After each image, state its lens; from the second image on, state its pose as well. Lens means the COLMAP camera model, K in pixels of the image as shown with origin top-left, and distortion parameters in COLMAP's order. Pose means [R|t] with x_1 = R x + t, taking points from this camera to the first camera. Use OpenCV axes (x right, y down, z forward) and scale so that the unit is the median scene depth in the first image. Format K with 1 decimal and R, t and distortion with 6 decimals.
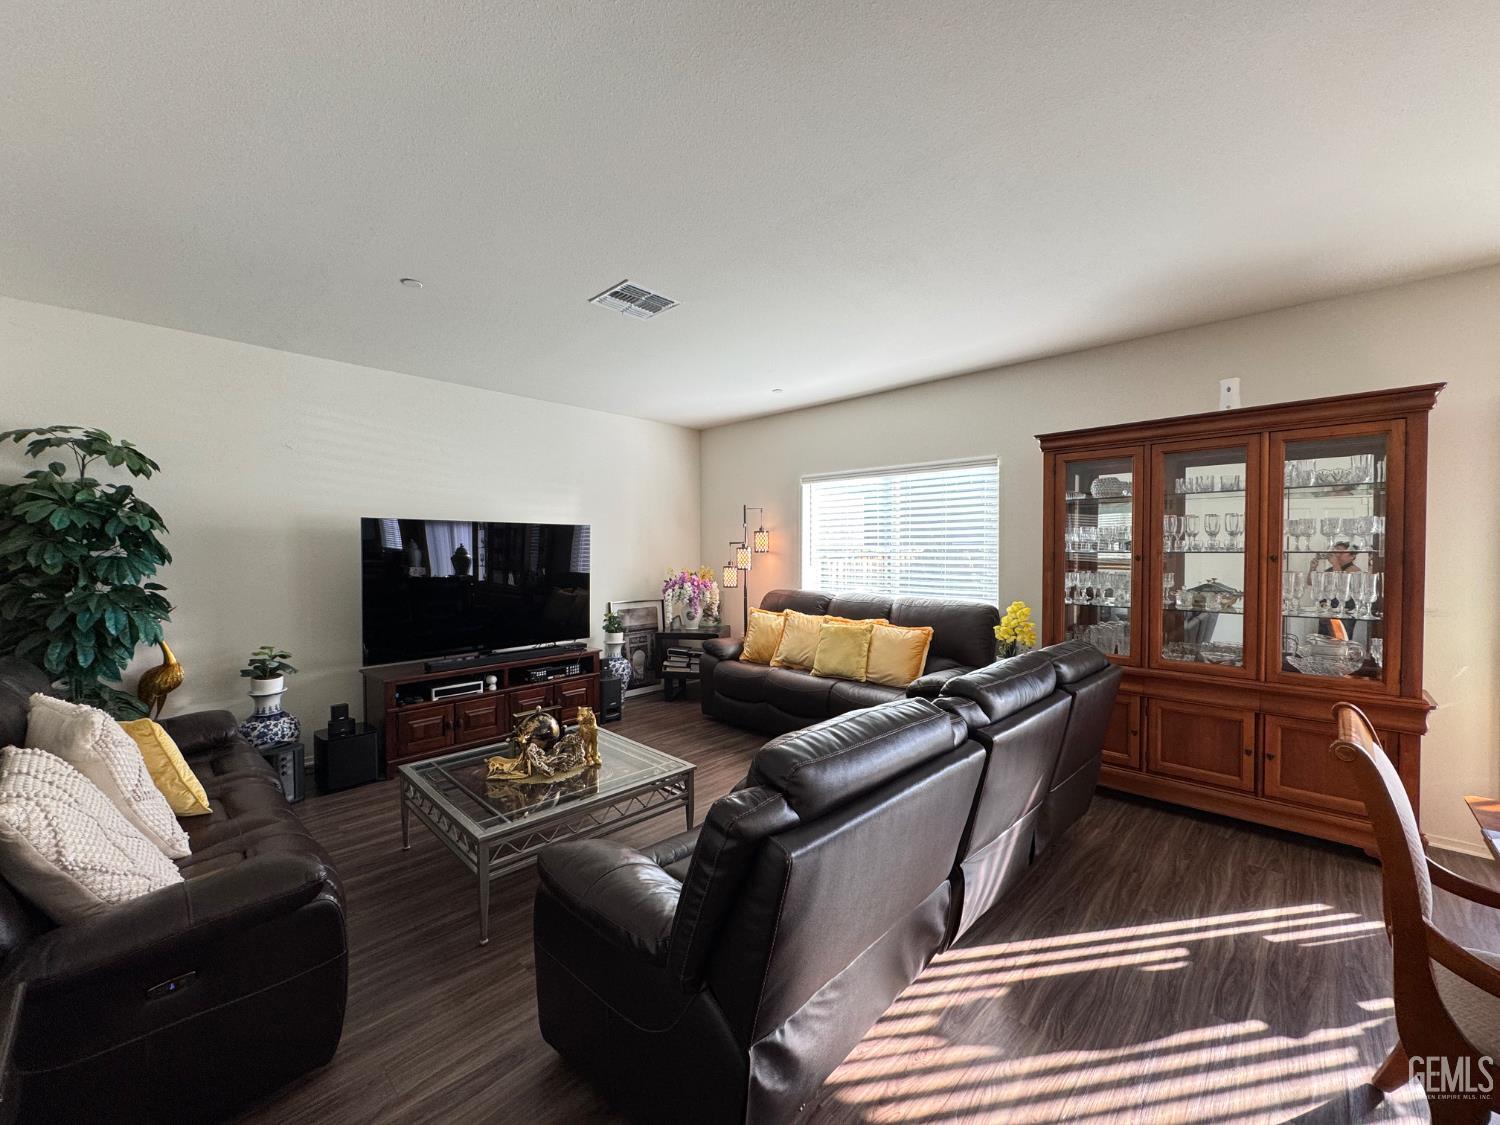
lens RADIAL K [[600.7, 0, 755.6], [0, 600.7, 561.2], [0, 0, 1]] dist [-0.005632, 0.000947]
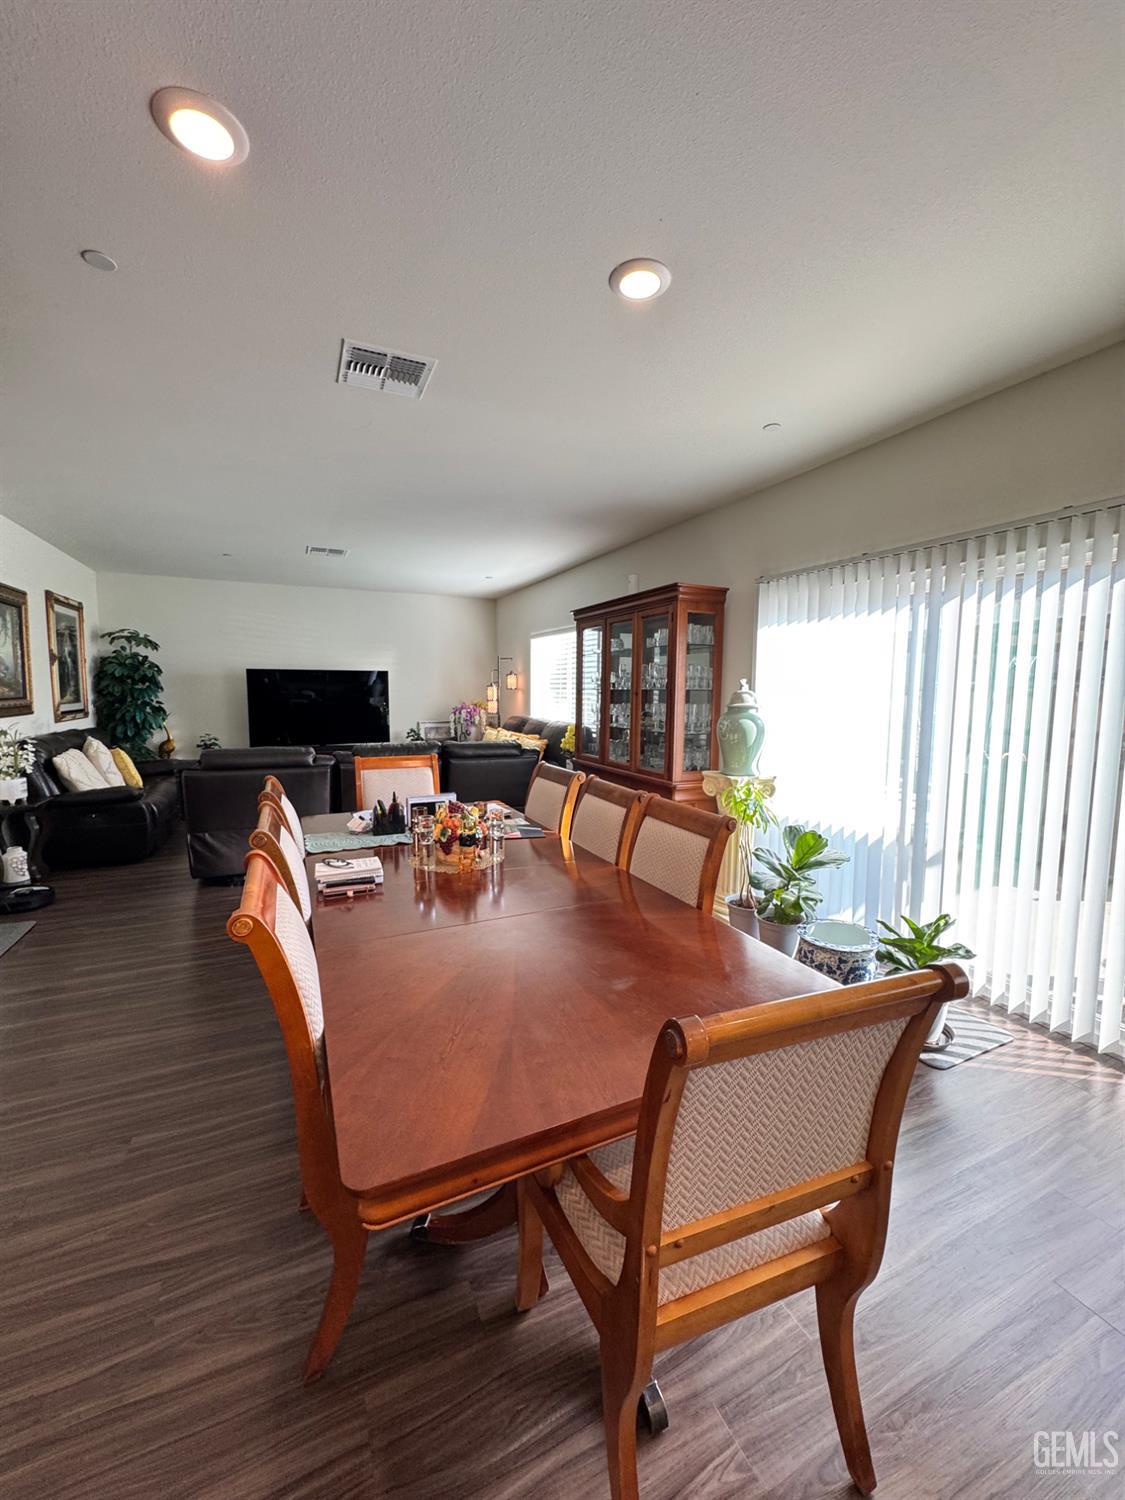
lens RADIAL K [[600.7, 0, 554.6], [0, 600.7, 745.6], [0, 0, 1]] dist [-0.005632, 0.000947]
pose [[0.928664, 0.043053, -0.368416, 1.121242], [-0.013219, 0.996452, 0.083124, -0.000726], [0.370687, -0.072324, 0.925937, -0.481878]]
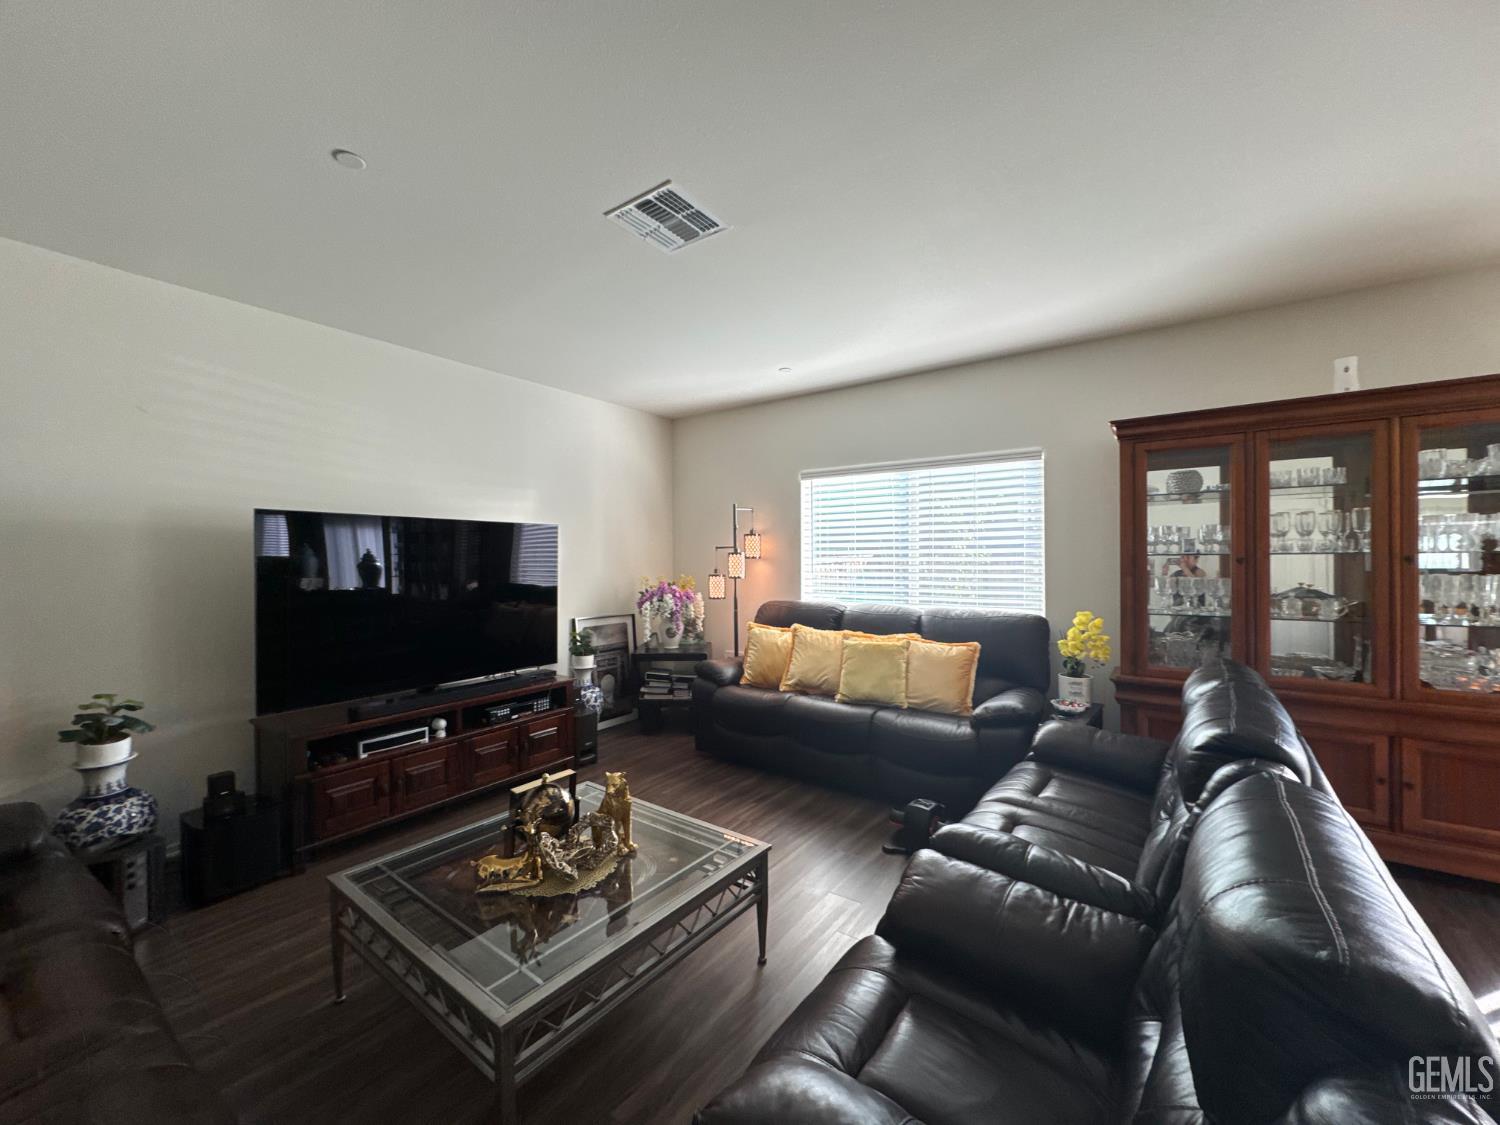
lens RADIAL K [[600.7, 0, 754.8], [0, 600.7, 562.3], [0, 0, 1]] dist [-0.005632, 0.000947]
pose [[0.990168, -0.003702, 0.139833, -0.175228], [0.005539, 0.999903, -0.012753, 0.004265], [-0.139773, 0.013402, 0.990093, 0.218851]]
